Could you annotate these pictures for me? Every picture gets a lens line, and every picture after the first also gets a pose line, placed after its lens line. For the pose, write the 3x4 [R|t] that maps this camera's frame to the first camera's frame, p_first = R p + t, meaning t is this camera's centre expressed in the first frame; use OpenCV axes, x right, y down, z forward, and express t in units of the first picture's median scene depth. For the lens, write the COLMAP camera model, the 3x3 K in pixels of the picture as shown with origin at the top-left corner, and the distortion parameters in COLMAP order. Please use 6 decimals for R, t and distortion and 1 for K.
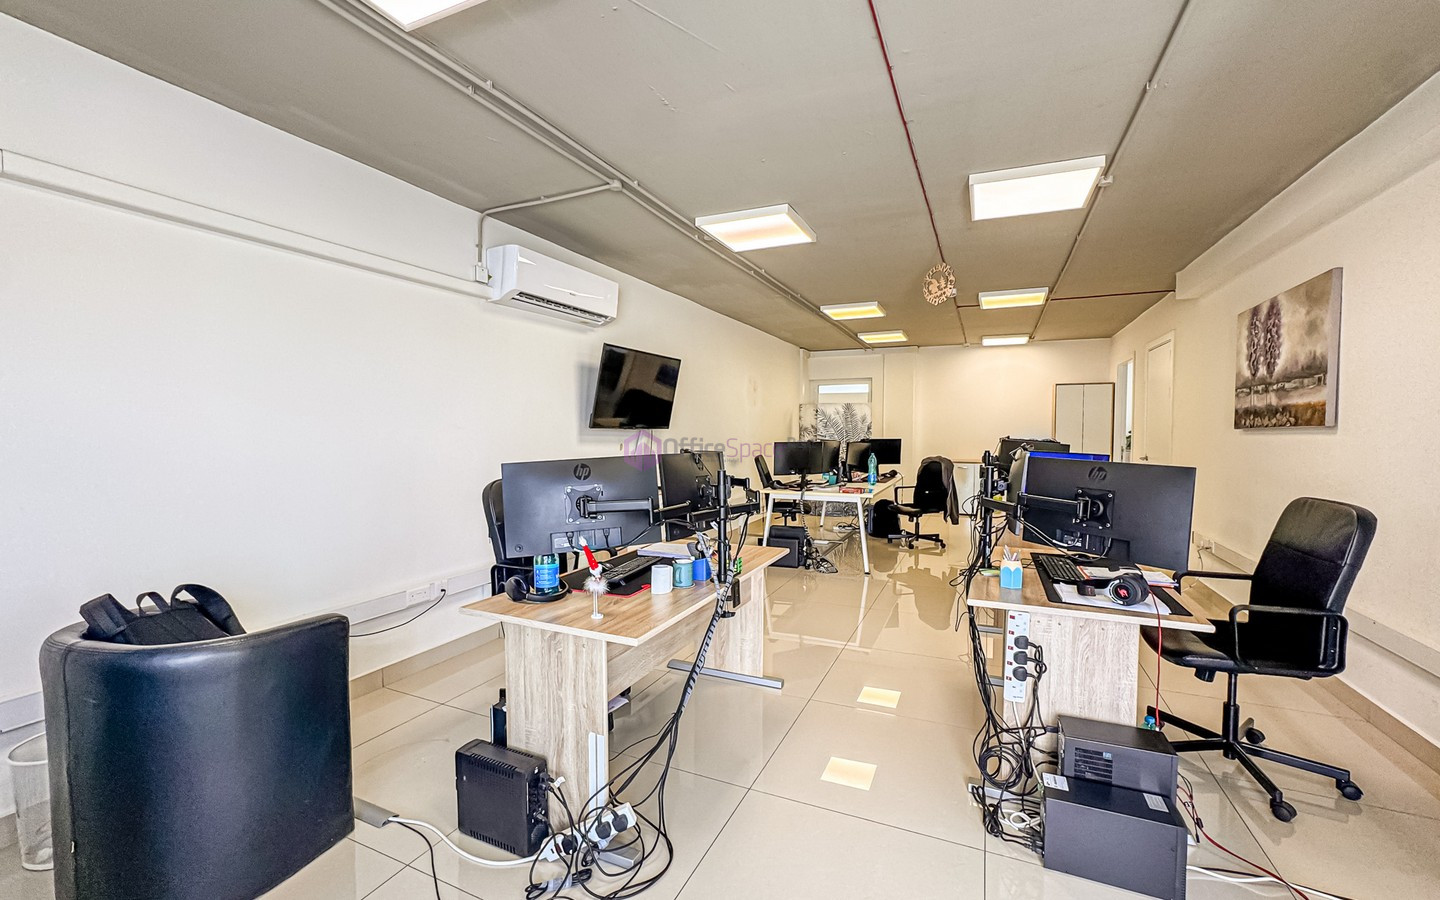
lens RADIAL K [[590.6, 0, 719.5], [0, 590.6, 451.2], [0, 0, 1]] dist [-0.042591, 0.018058]
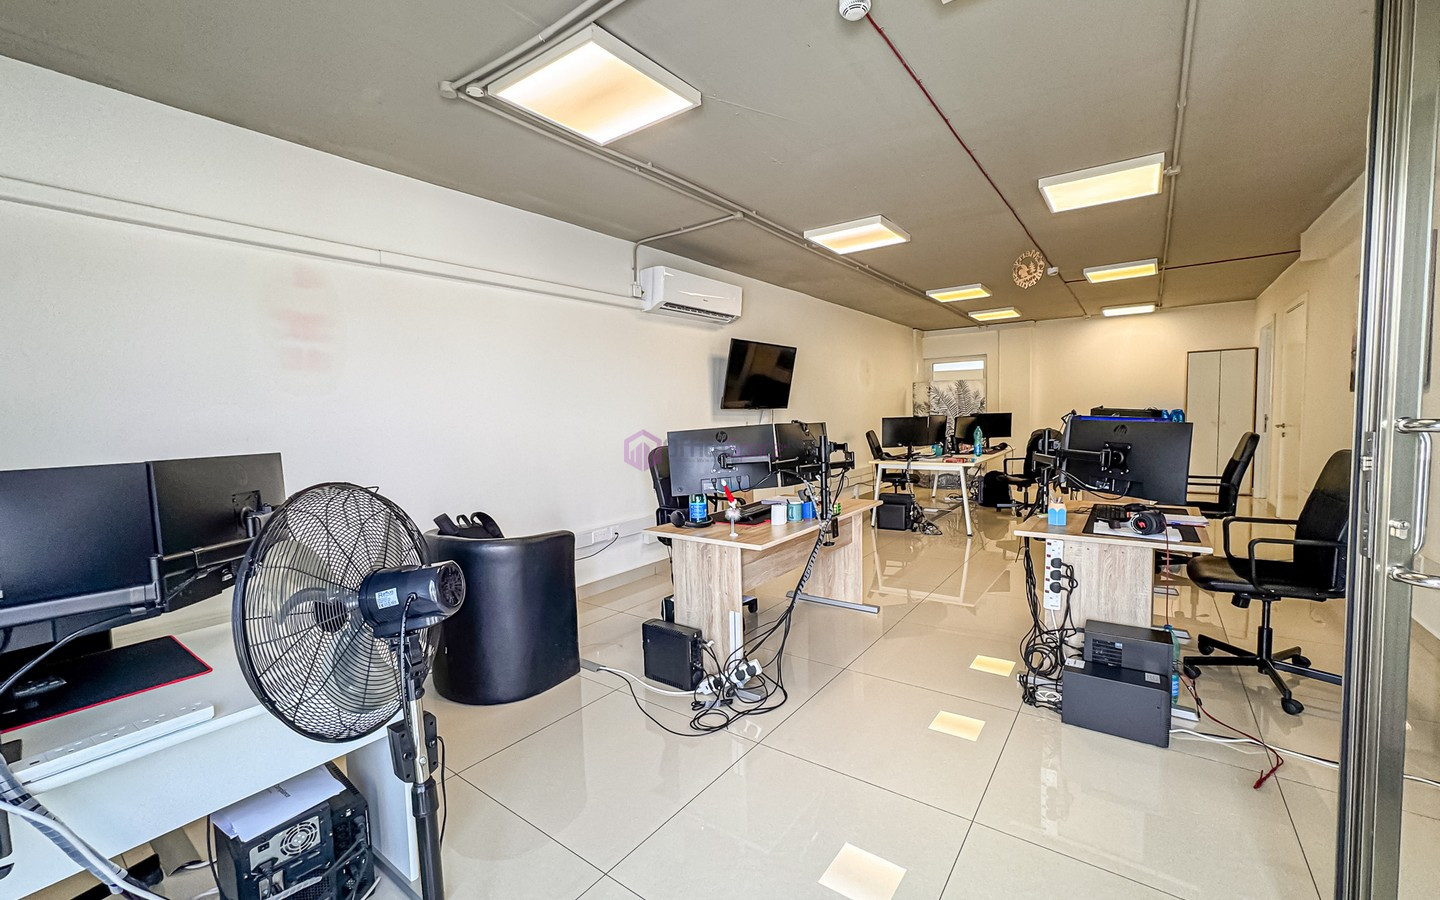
lens RADIAL K [[578.7, 0, 720.0], [0, 578.7, 450.0], [0, 0, 1]] dist [-0.041946, 0.018501]
pose [[0.977968, -0.013352, -0.208327, 0.048811], [0.019392, 0.999448, 0.026976, 0.025433], [0.207851, -0.030421, 0.977687, -0.329303]]
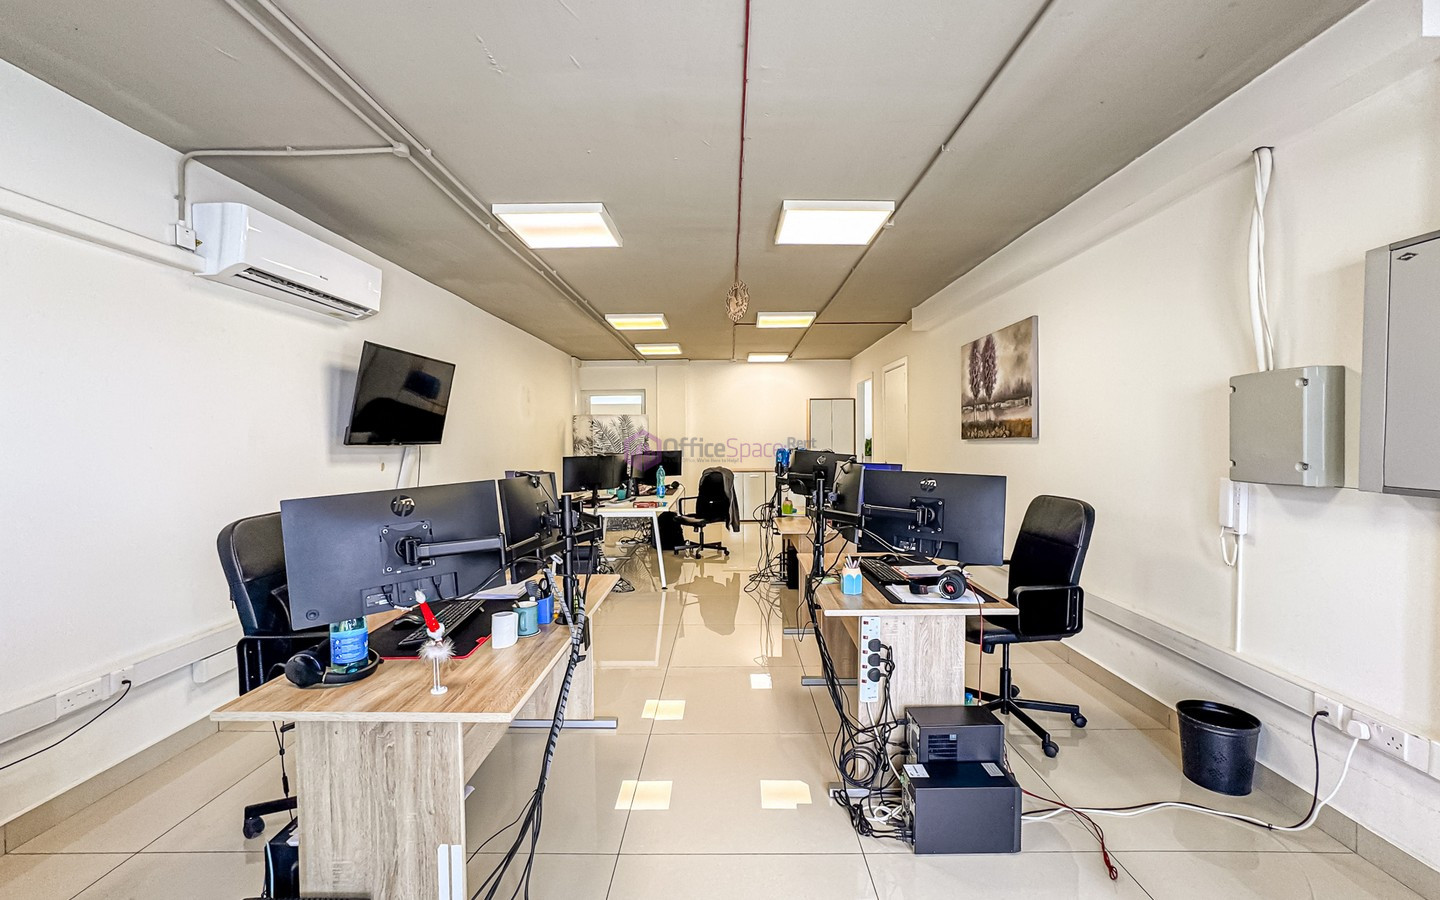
lens RADIAL K [[597.3, 0, 724.9], [0, 597.3, 451.6], [0, 0, 1]] dist [-0.042263, 0.018413]
pose [[0.912704, -0.016126, 0.408303, -0.143413], [0.023222, 0.999653, -0.012430, -0.015361], [-0.407961, 0.020826, 0.912762, 0.100412]]
